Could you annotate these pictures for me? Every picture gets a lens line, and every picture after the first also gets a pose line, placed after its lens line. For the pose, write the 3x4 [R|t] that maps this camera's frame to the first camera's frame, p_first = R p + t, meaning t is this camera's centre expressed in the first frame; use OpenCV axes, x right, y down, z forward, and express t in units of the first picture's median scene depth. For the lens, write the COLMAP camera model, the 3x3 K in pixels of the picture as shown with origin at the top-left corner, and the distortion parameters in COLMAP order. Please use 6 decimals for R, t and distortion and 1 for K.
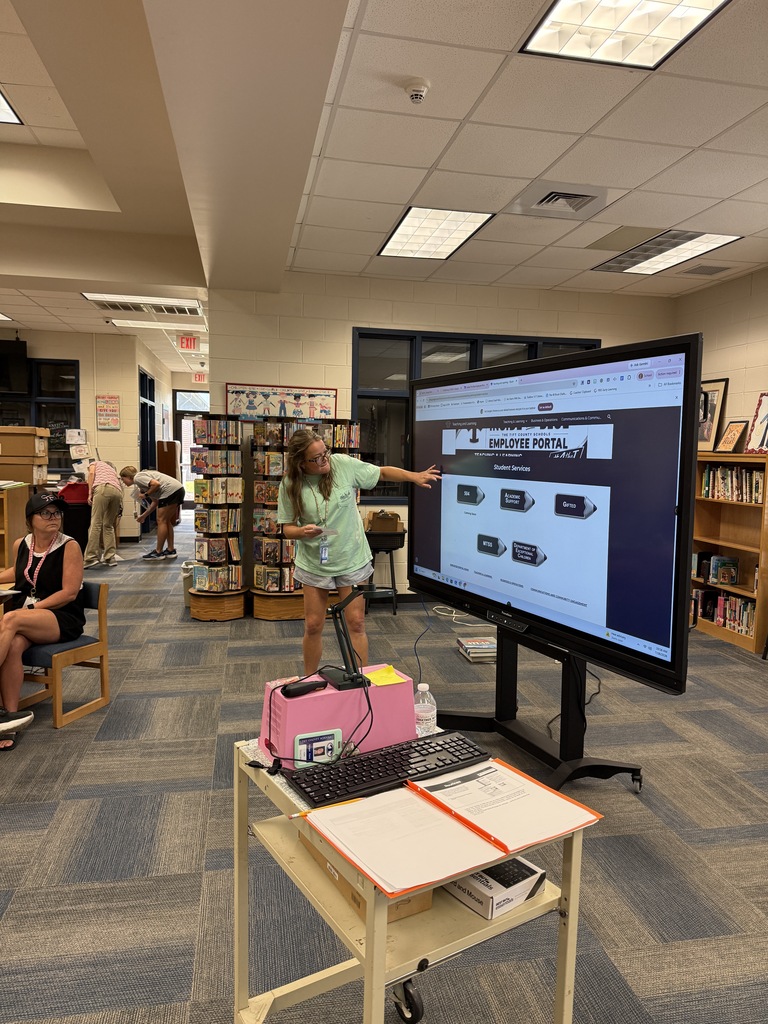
lens RADIAL K [[721.7, 0, 386.9], [0, 721.7, 516.4], [0, 0, 1]] dist [0.123070, -0.198720]
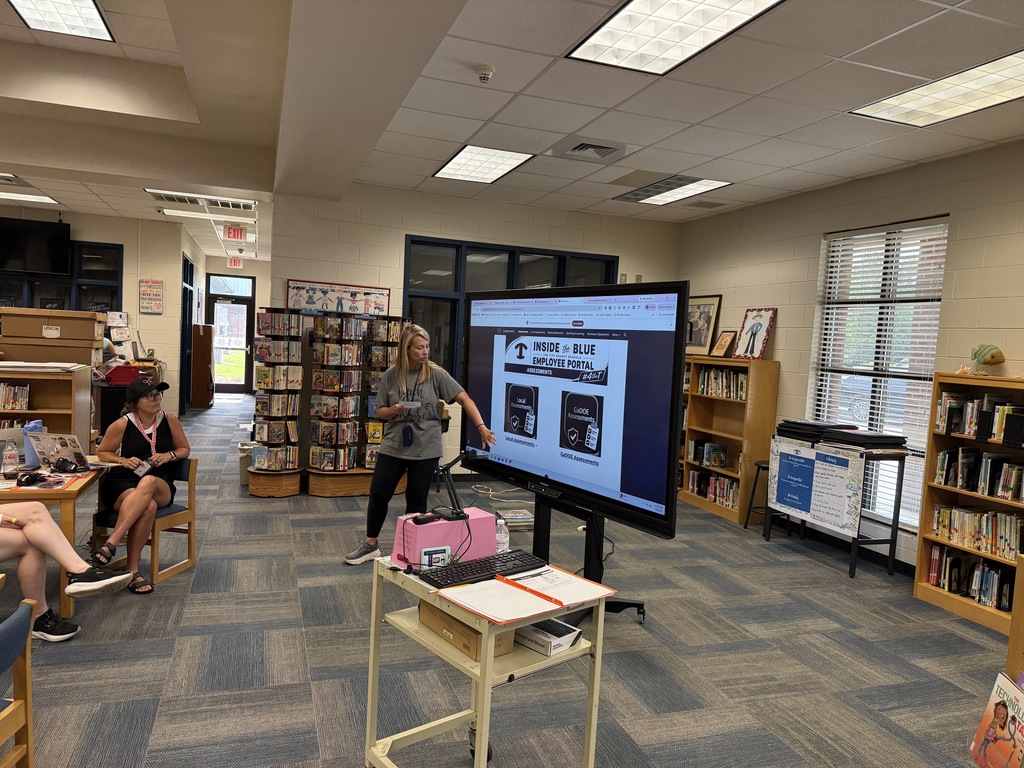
lens RADIAL K [[720.7, 0, 507.2], [0, 720.7, 389.3], [0, 0, 1]] dist [0.126243, -0.237773]
pose [[0.990546, 0.023528, 0.135147, -0.043629], [-0.020728, 0.999541, -0.022085, -0.000806], [-0.135605, 0.019075, 0.990579, -0.142500]]
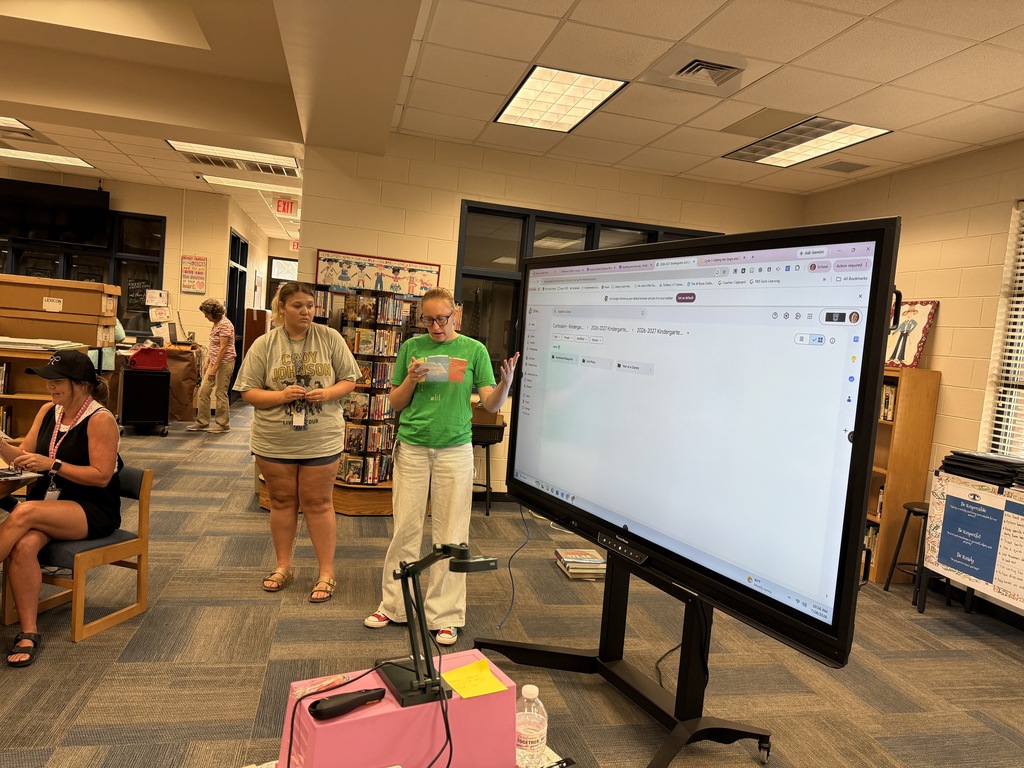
lens RADIAL K [[721.7, 0, 513.0], [0, 721.7, 390.0], [0, 0, 1]] dist [0.123070, -0.198720]
pose [[0.997128, 0.064818, 0.039172, -0.003290], [-0.064187, 0.997790, -0.017159, -0.009647], [-0.040198, 0.014595, 0.999085, 0.095736]]
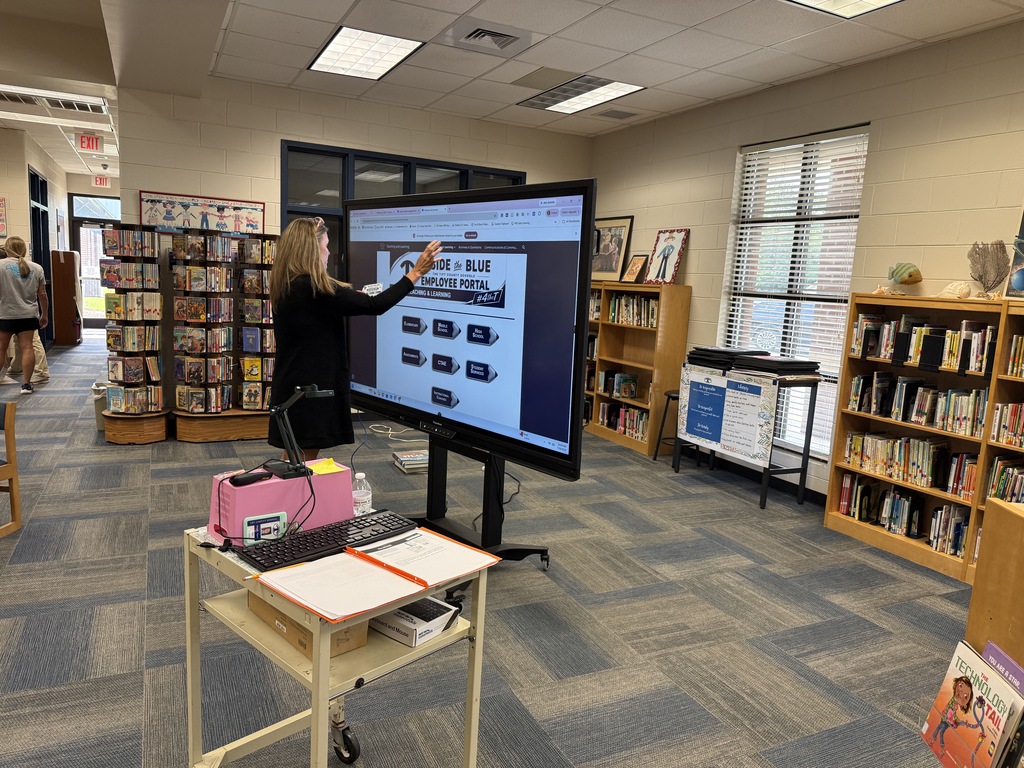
lens RADIAL K [[721.7, 0, 513.0], [0, 721.7, 390.0], [0, 0, 1]] dist [0.123070, -0.198720]
pose [[0.966467, -0.010145, 0.256591, -0.003078], [-0.007349, 0.997717, 0.067130, 0.005540], [-0.256686, -0.066765, 0.964186, -0.053435]]
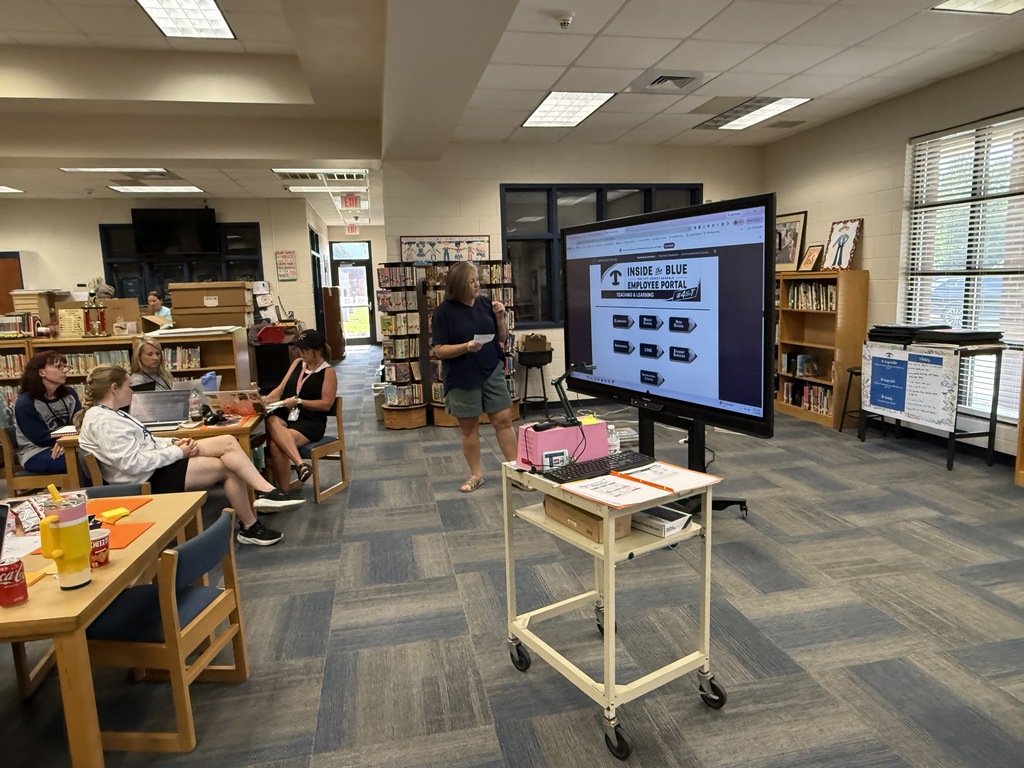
lens RADIAL K [[668.2, 0, 514.4], [0, 668.2, 378.9], [0, 0, 1]] dist [-0.002837, 0.004639]
pose [[0.998464, -0.055371, 0.001983, -0.050335], [0.055204, 0.997242, 0.049604, 0.012306], [-0.004724, -0.049418, 0.998767, -0.152172]]
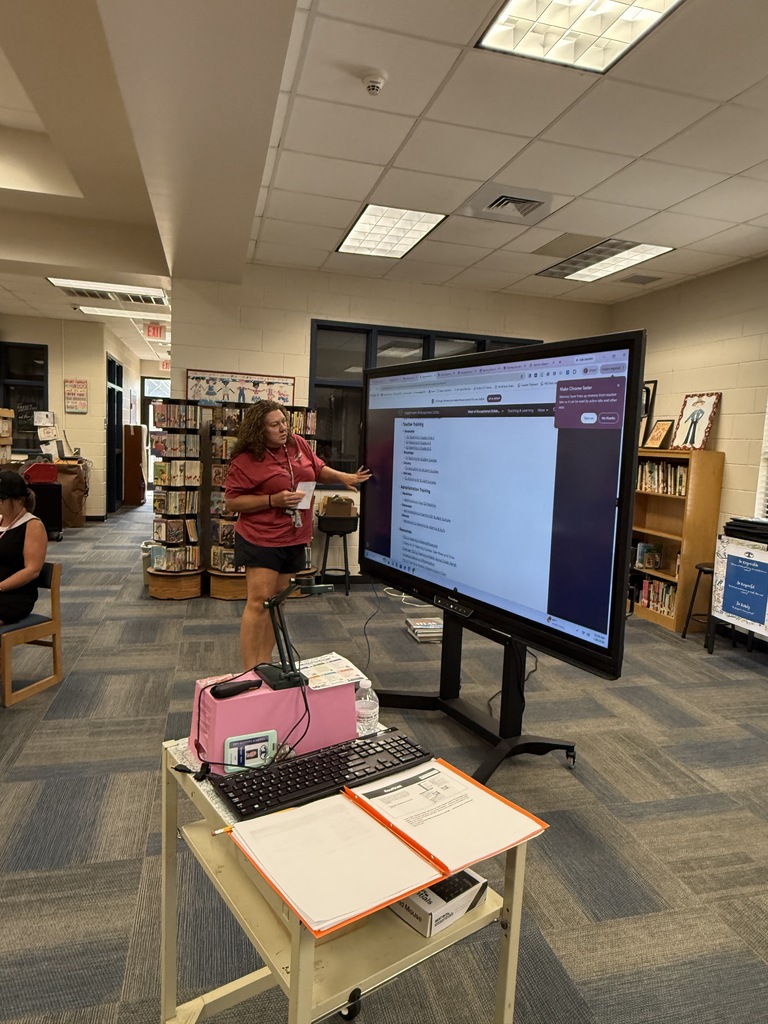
lens RADIAL K [[668.2, 0, 388.9], [0, 668.2, 512.9], [0, 0, 1]] dist [-0.002837, 0.004639]
pose [[0.997635, 0.016693, 0.066678, 0.005647], [-0.017909, 0.999683, 0.017675, -0.001684], [-0.066361, -0.018828, 0.997618, 0.038229]]
